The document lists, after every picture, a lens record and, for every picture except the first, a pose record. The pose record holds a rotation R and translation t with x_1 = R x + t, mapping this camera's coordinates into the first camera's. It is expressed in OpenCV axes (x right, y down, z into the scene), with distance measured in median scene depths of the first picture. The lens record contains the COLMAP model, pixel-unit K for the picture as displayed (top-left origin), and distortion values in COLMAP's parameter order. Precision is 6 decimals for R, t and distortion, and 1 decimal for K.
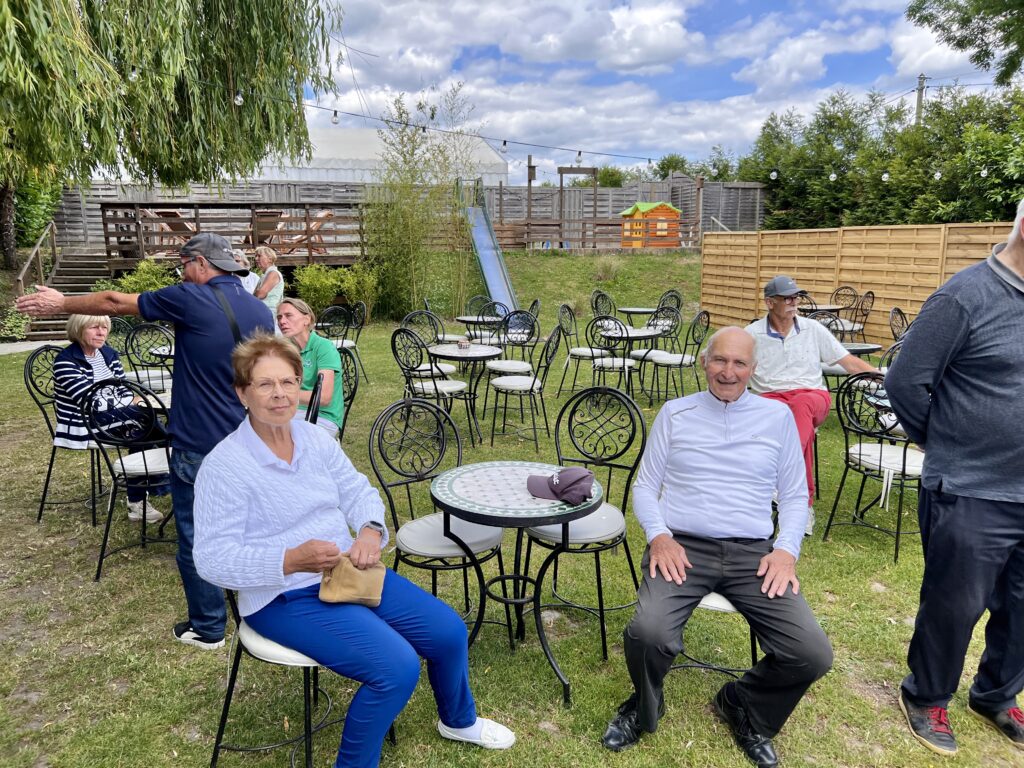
lens RADIAL K [[778.2, 0, 512.0], [0, 778.2, 384.0], [0, 0, 1]] dist [0.001179, 0.001653]
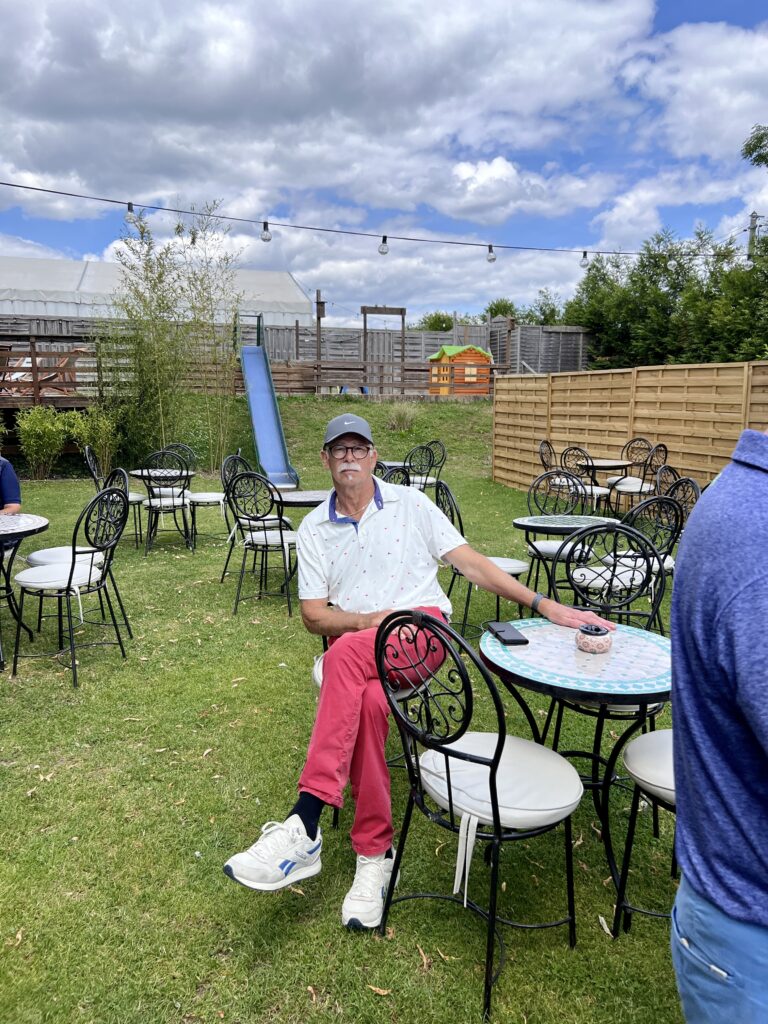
lens RADIAL K [[779.6, 0, 384.0], [0, 779.6, 512.0], [0, 0, 1]] dist [0.047237, -0.081737]
pose [[0.999733, 0.008559, 0.021479, 0.081180], [-0.007936, 0.999550, -0.028935, -0.011665], [-0.021717, 0.028757, 0.999350, 0.099853]]
